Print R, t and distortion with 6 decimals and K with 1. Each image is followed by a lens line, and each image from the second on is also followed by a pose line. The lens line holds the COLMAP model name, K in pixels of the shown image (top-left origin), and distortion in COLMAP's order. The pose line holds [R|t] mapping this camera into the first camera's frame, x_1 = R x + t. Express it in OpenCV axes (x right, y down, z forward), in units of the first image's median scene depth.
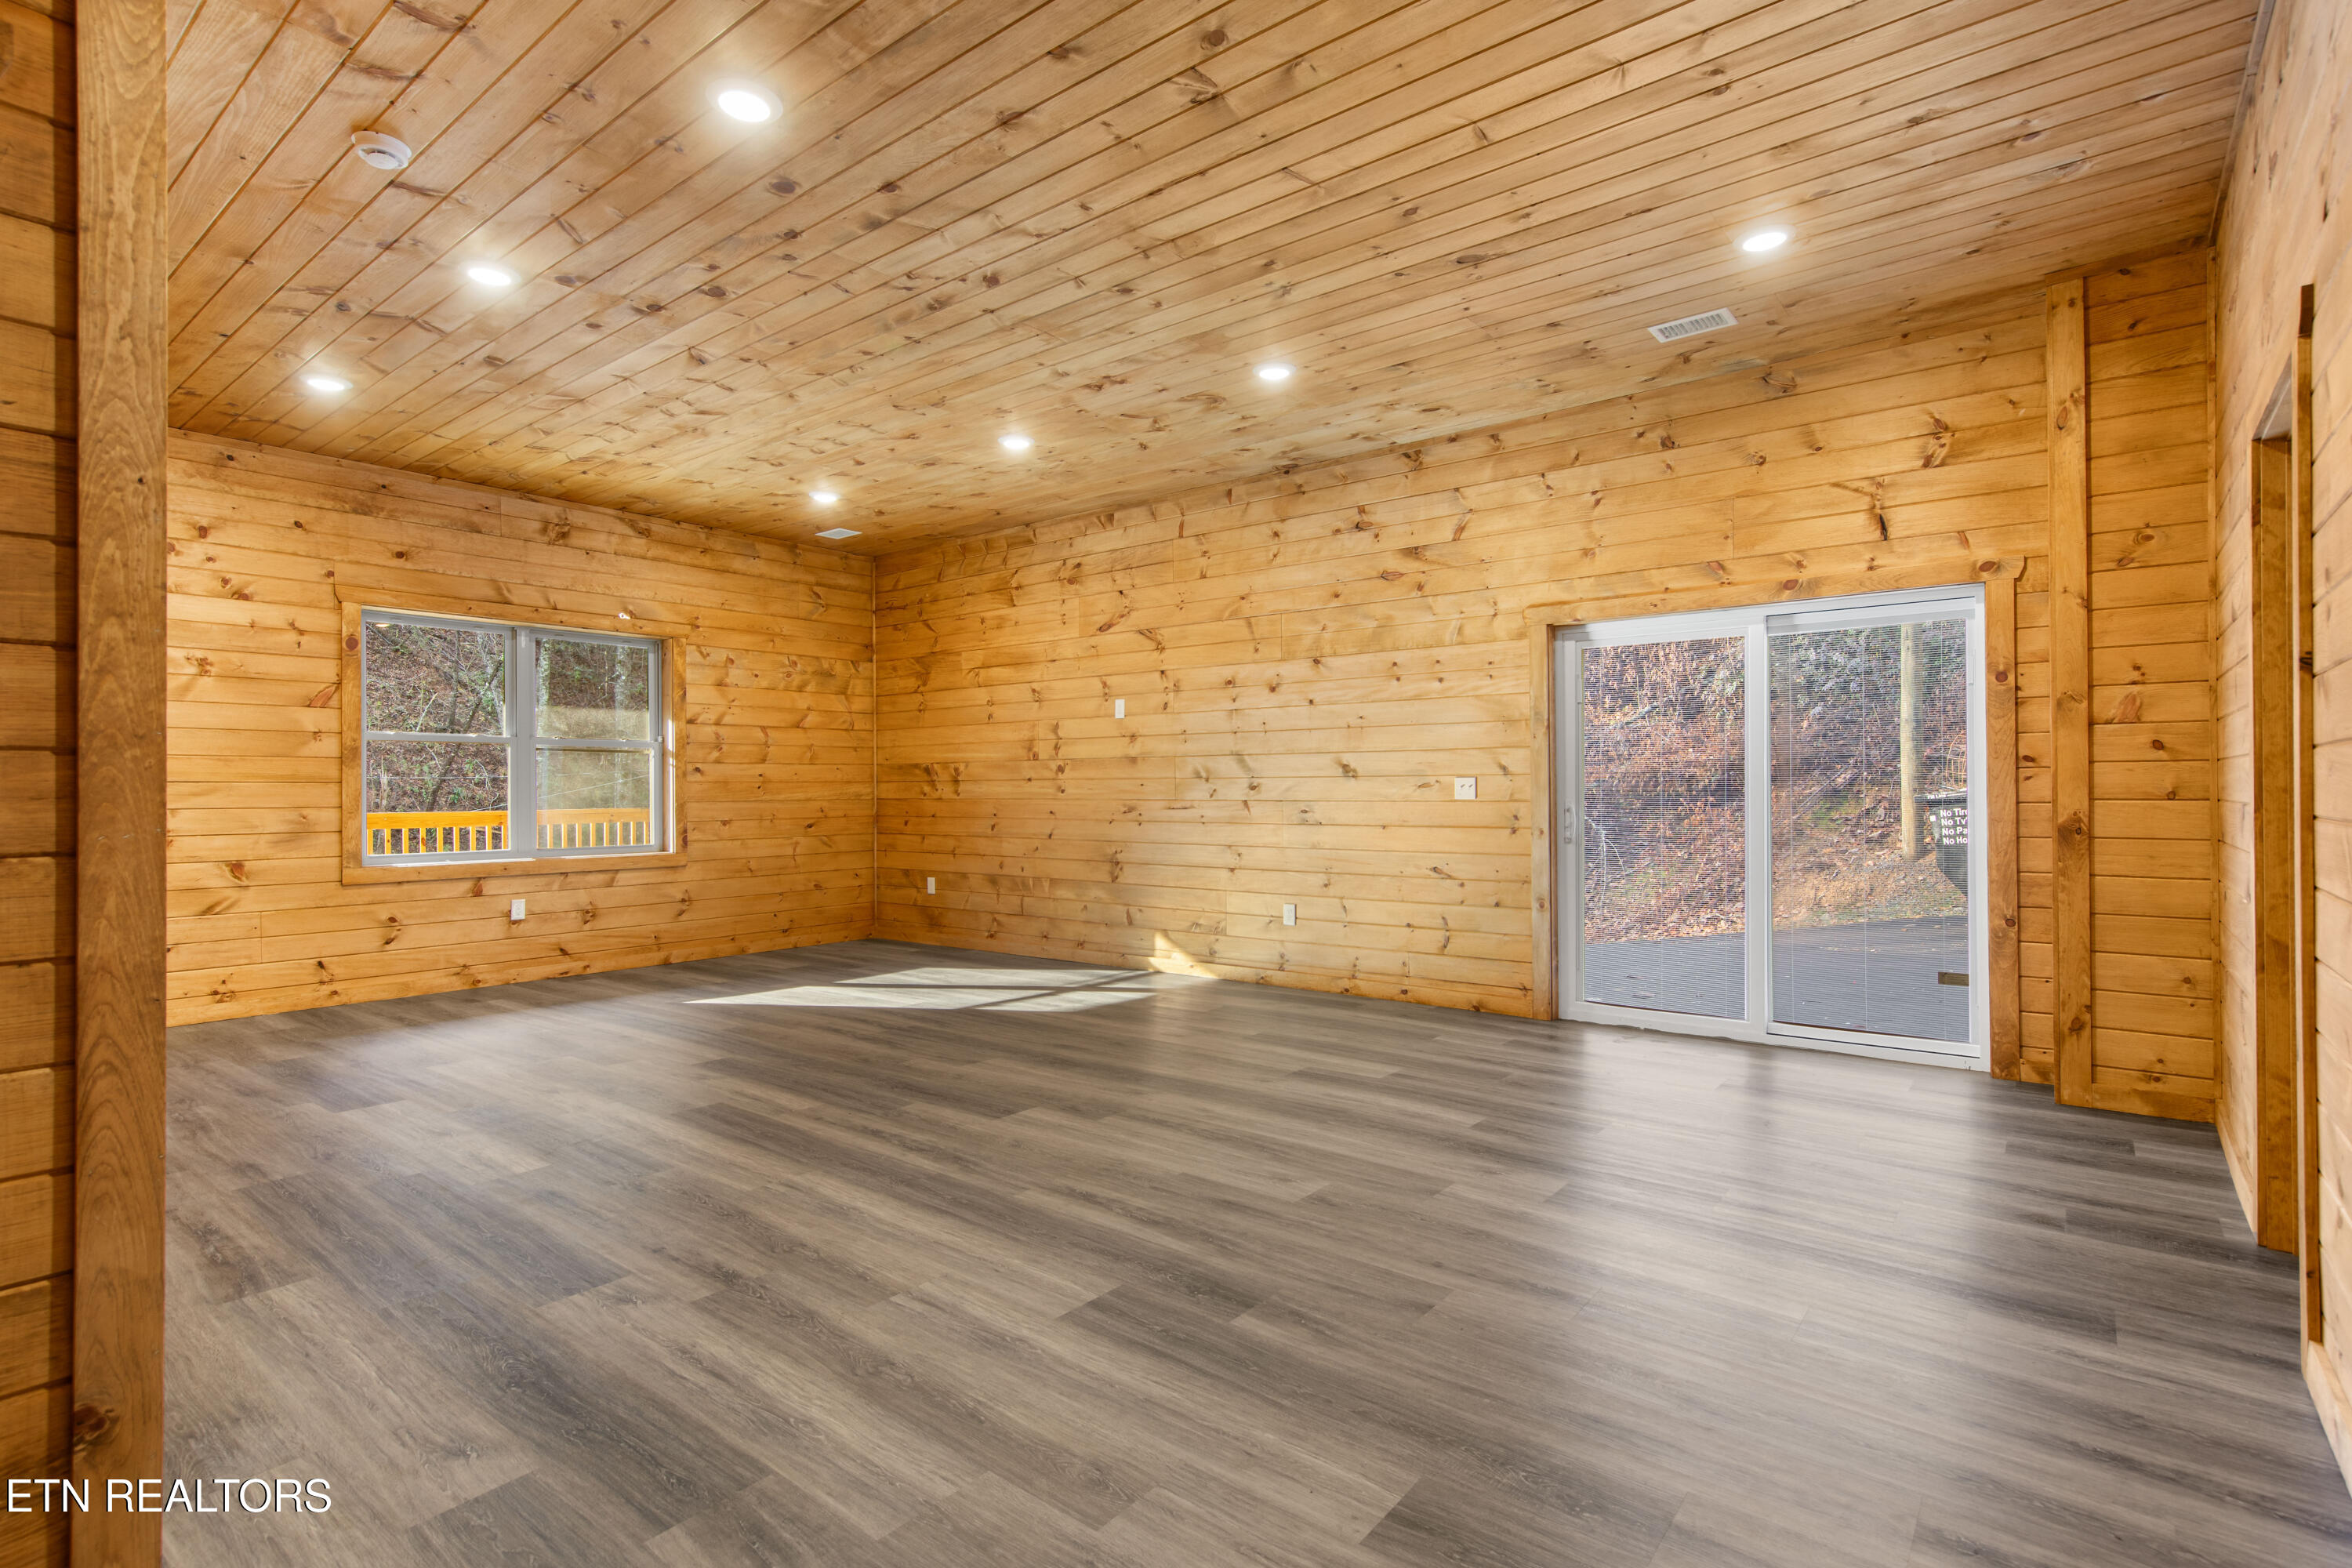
lens RADIAL K [[1143.9, 0, 1161.3], [0, 1143.9, 786.8], [0, 0, 1]] dist [0.004973, 0.000604]
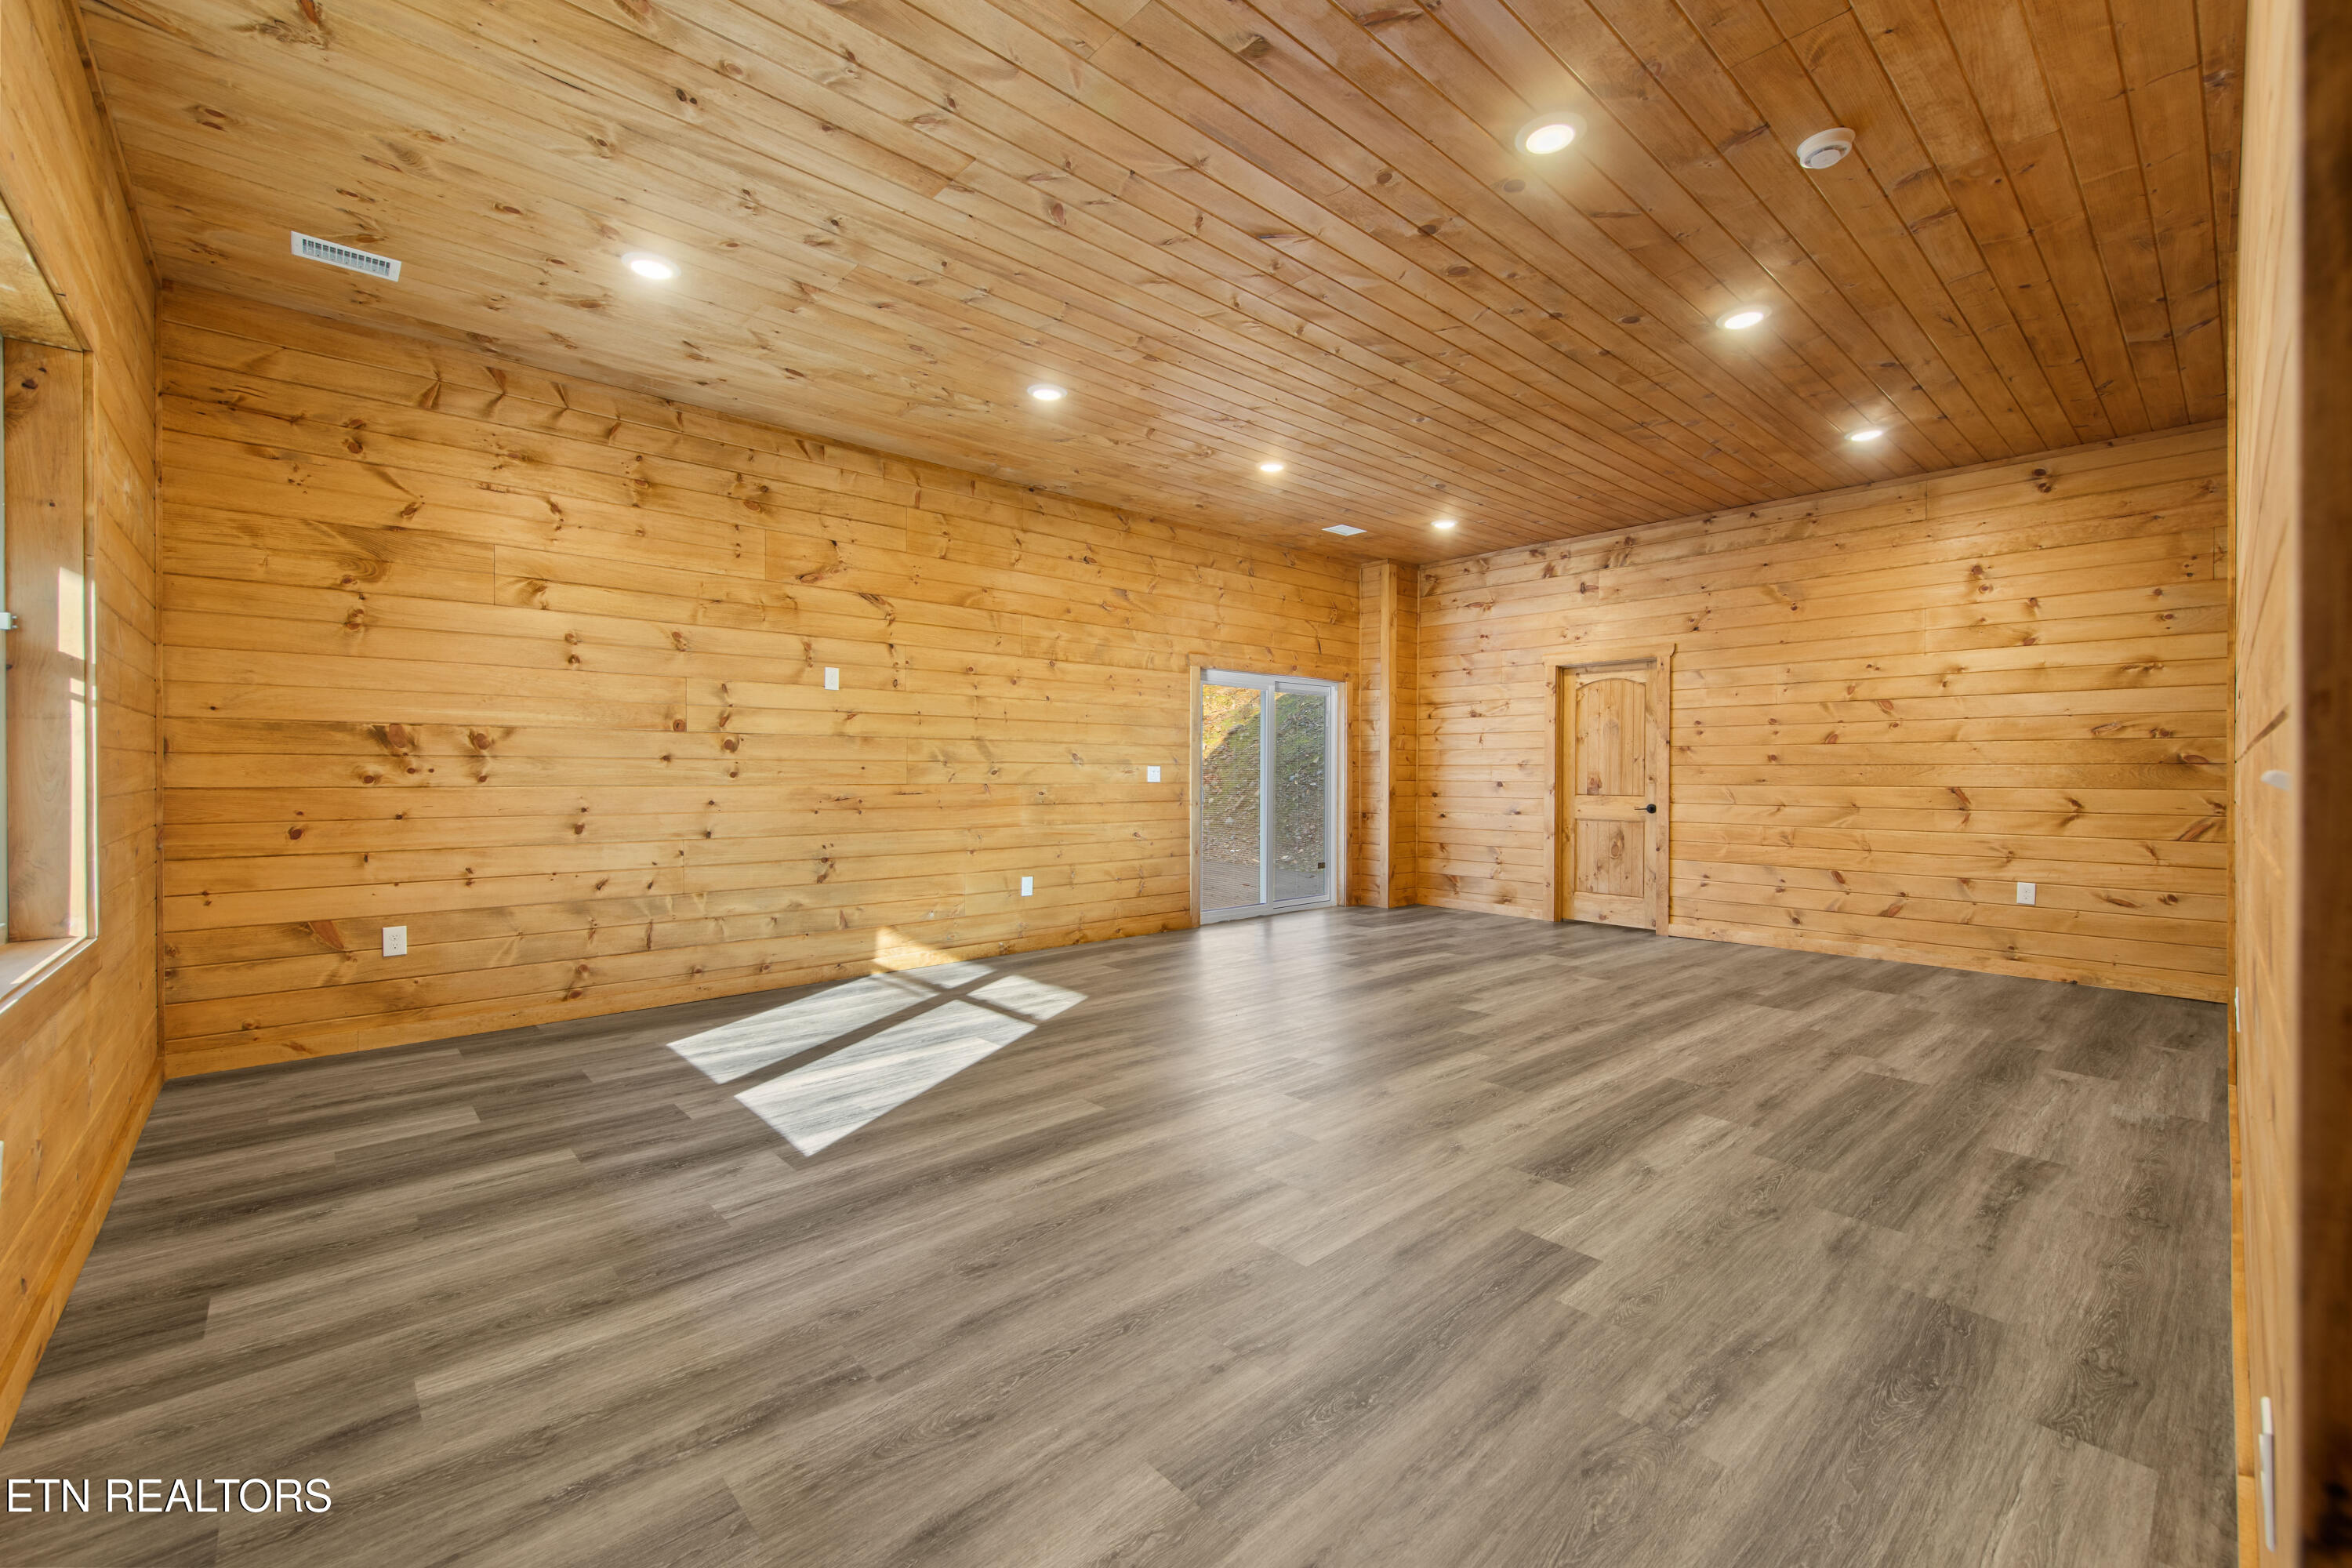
lens RADIAL K [[975.1, 0, 1177.0], [0, 975.1, 777.5], [0, 0, 1]] dist [0.008883, -0.000510]
pose [[0.149079, -0.000664, 0.988825, -0.781925], [-0.006727, 0.999976, 0.001686, 0.003081], [-0.988802, -0.006903, 0.149071, 0.690038]]
